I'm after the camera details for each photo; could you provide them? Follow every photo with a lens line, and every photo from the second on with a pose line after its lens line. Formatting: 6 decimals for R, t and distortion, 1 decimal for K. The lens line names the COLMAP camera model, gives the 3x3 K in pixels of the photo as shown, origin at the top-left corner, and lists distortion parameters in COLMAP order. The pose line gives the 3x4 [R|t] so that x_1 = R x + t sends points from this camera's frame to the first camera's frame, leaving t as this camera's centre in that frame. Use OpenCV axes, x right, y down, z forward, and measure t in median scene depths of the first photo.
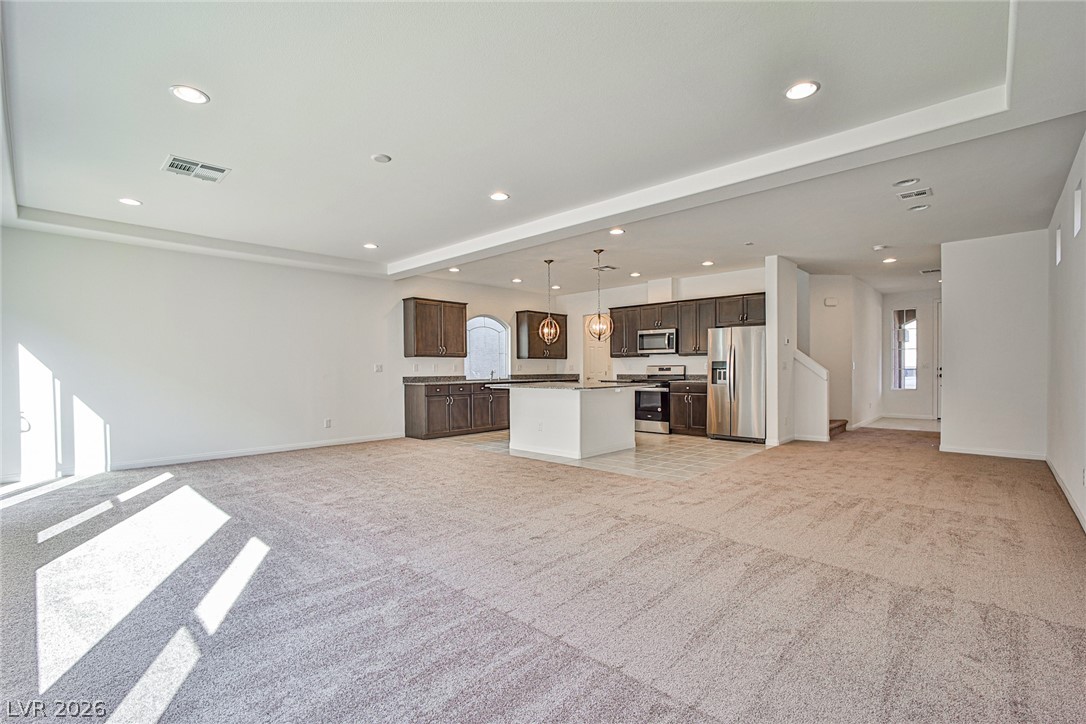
lens RADIAL K [[485.2, 0, 548.9], [0, 485.2, 368.1], [0, 0, 1]] dist [-0.033517, 0.012085]
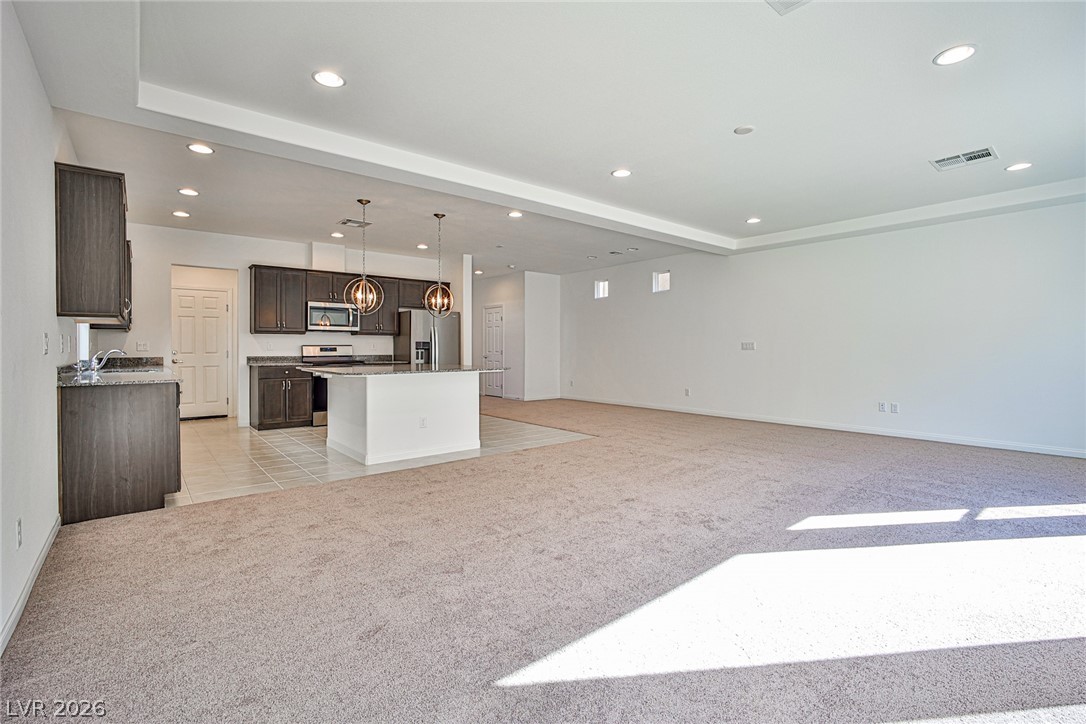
lens RADIAL K [[485.2, 0, 540.3], [0, 485.2, 352.0], [0, 0, 1]] dist [-0.033517, 0.012085]
pose [[0.126050, -0.002613, 0.992020, -0.589514], [-0.000711, 0.999996, 0.002725, 0.004567], [-0.992024, -0.001049, 0.126048, 0.547632]]
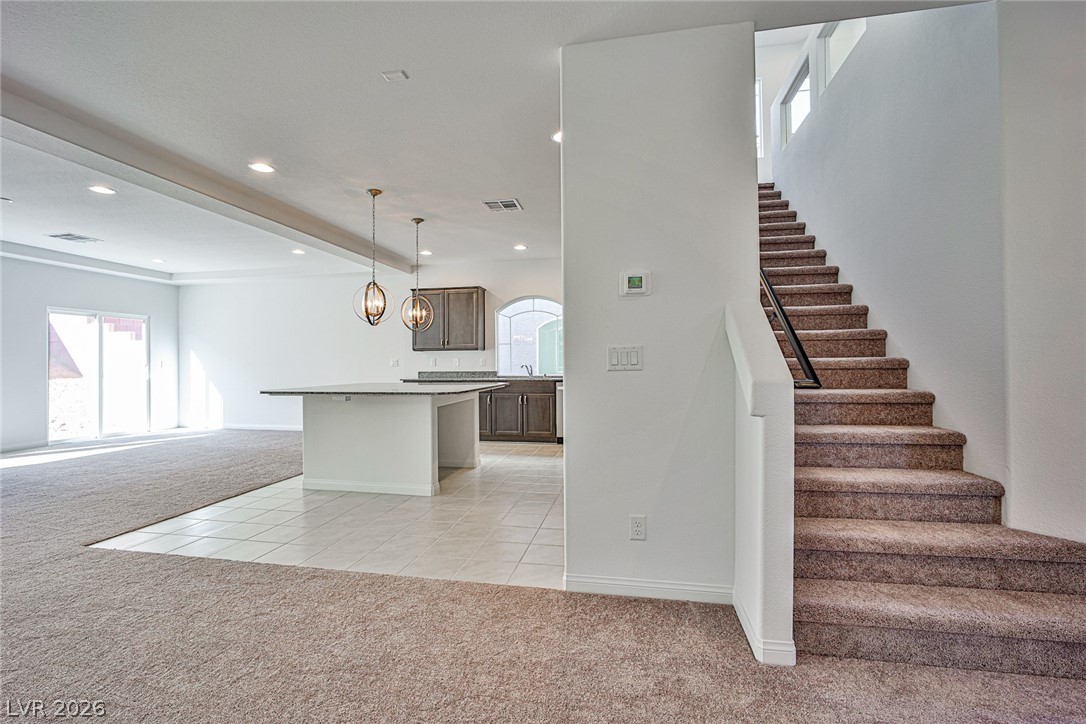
lens RADIAL K [[485.2, 0, 543.1], [0, 485.2, 358.0], [0, 0, 1]] dist [-0.033517, 0.012085]
pose [[0.537280, -0.006411, -0.843379, 0.624615], [0.003949, 0.999979, -0.005085, -0.003160], [0.843395, -0.000599, 0.537294, 0.649636]]
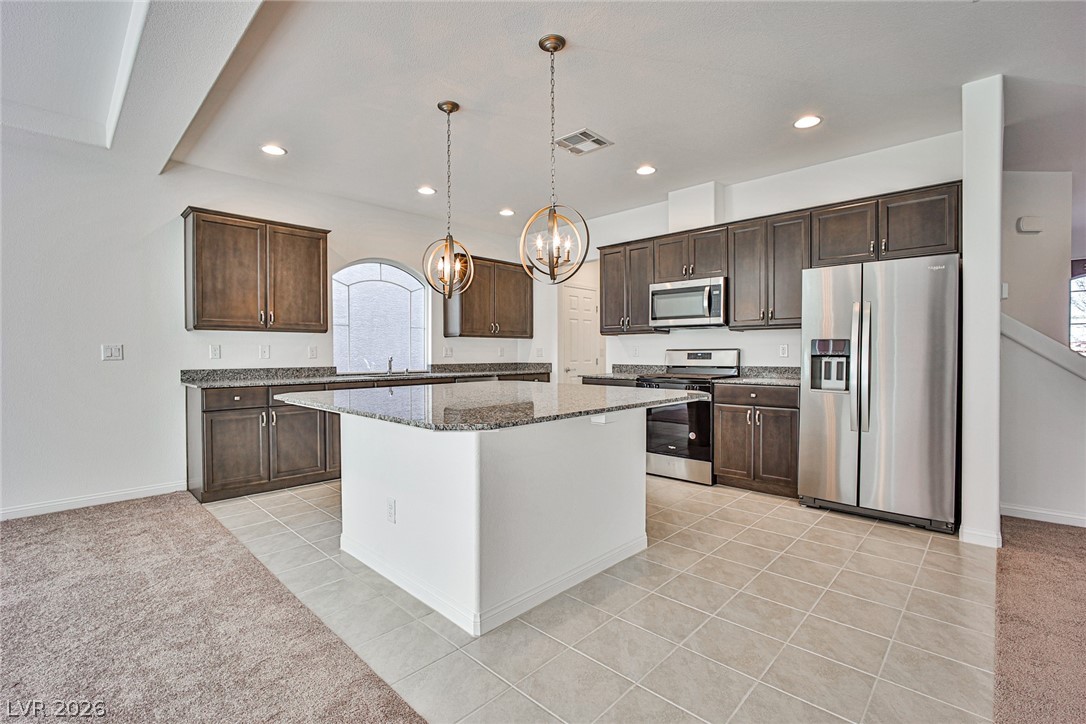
lens RADIAL K [[485.2, 0, 547.8], [0, 485.2, 359.5], [0, 0, 1]] dist [-0.033517, 0.012085]
pose [[0.999913, 0.003143, -0.012795, 0.081375], [-0.002967, 0.999902, 0.013709, -0.000593], [0.012836, -0.013670, 0.999824, 0.482650]]
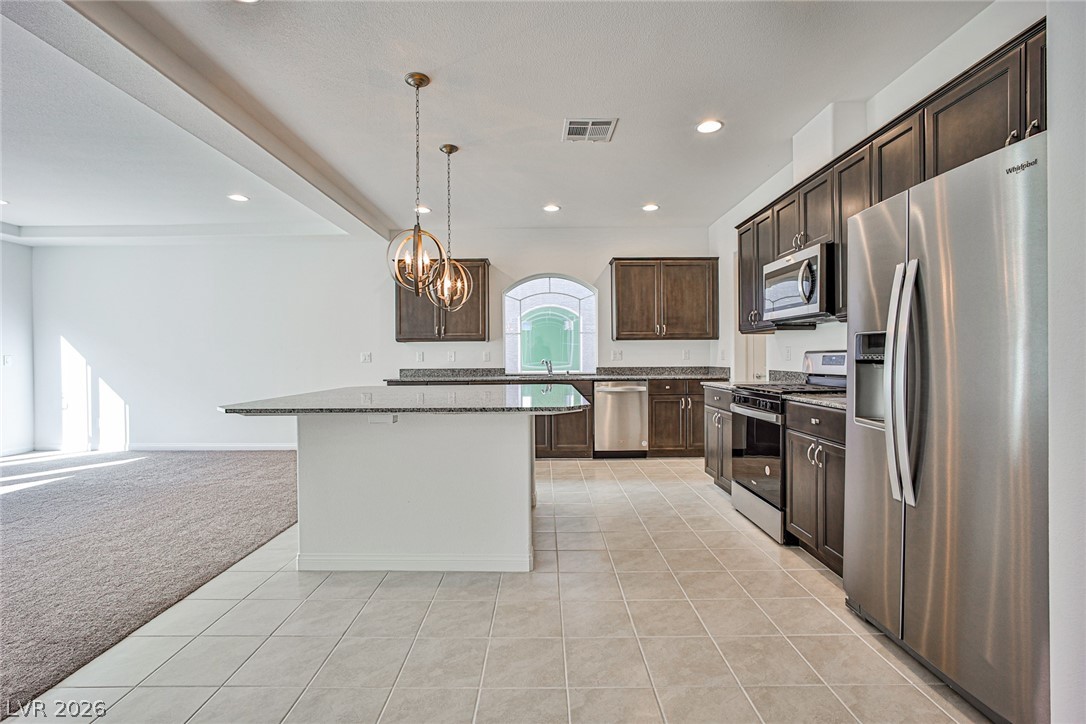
lens RADIAL K [[485.2, 0, 540.5], [0, 485.2, 358.5], [0, 0, 1]] dist [-0.033517, 0.012085]
pose [[0.678848, 0.003152, -0.734272, 0.376119], [0.004183, 0.999958, 0.008160, -0.002951], [0.734267, -0.008612, 0.678806, 0.616621]]
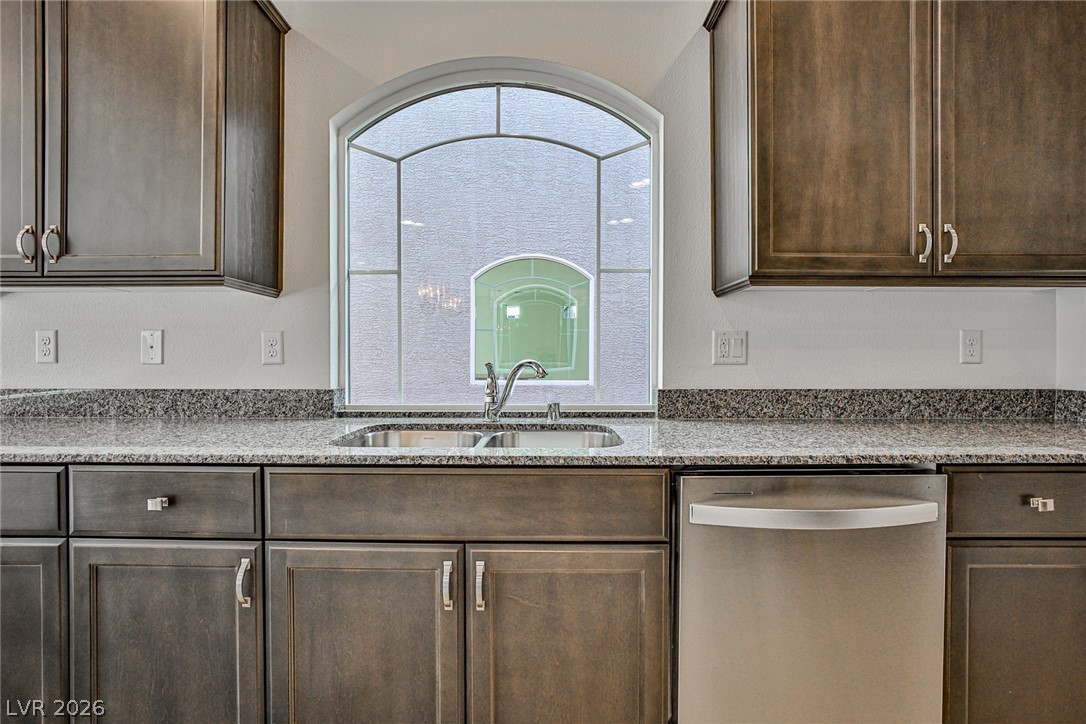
lens RADIAL K [[491.4, 0, 534.1], [0, 491.4, 359.8], [0, 0, 1]] dist [-0.017973, 0.000265]
pose [[0.665637, 0.013822, -0.746148, 0.026290], [-0.004008, 0.999880, 0.014947, 0.000911], [0.746265, -0.006959, 0.665613, 0.987166]]
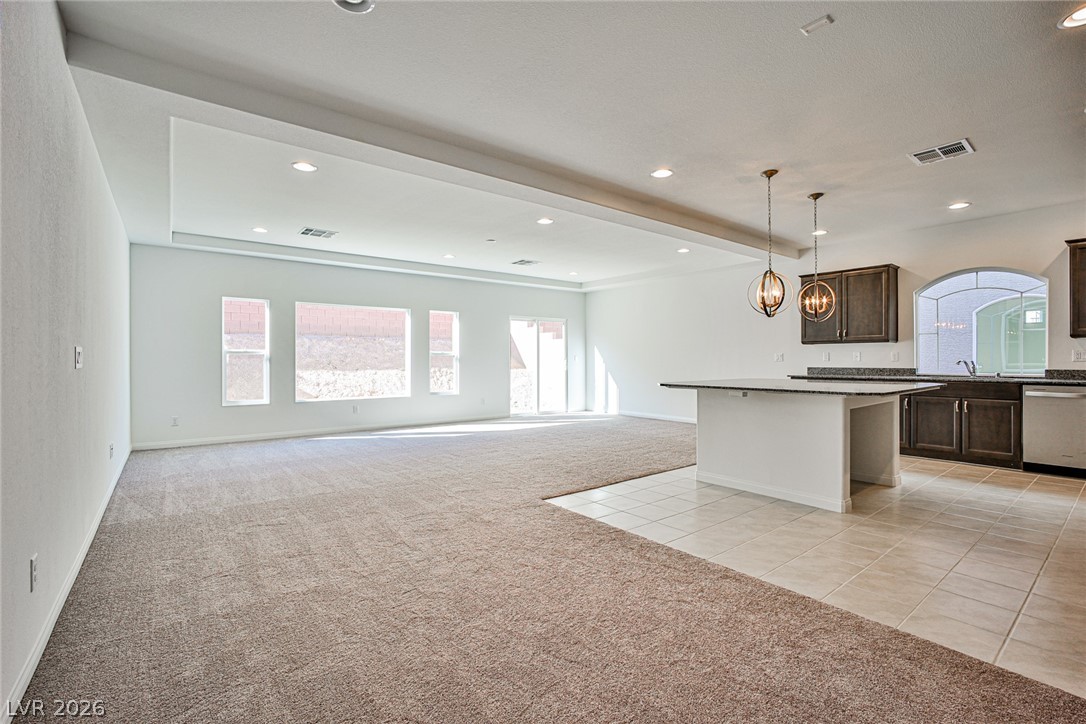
lens RADIAL K [[485.2, 0, 542.9], [0, 485.2, 360.7], [0, 0, 1]] dist [-0.033517, 0.012085]
pose [[-0.152628, 0.009845, -0.988235, 0.599921], [0.004545, 0.999947, 0.009260, -0.003588], [0.988273, -0.003078, -0.152665, 0.623790]]
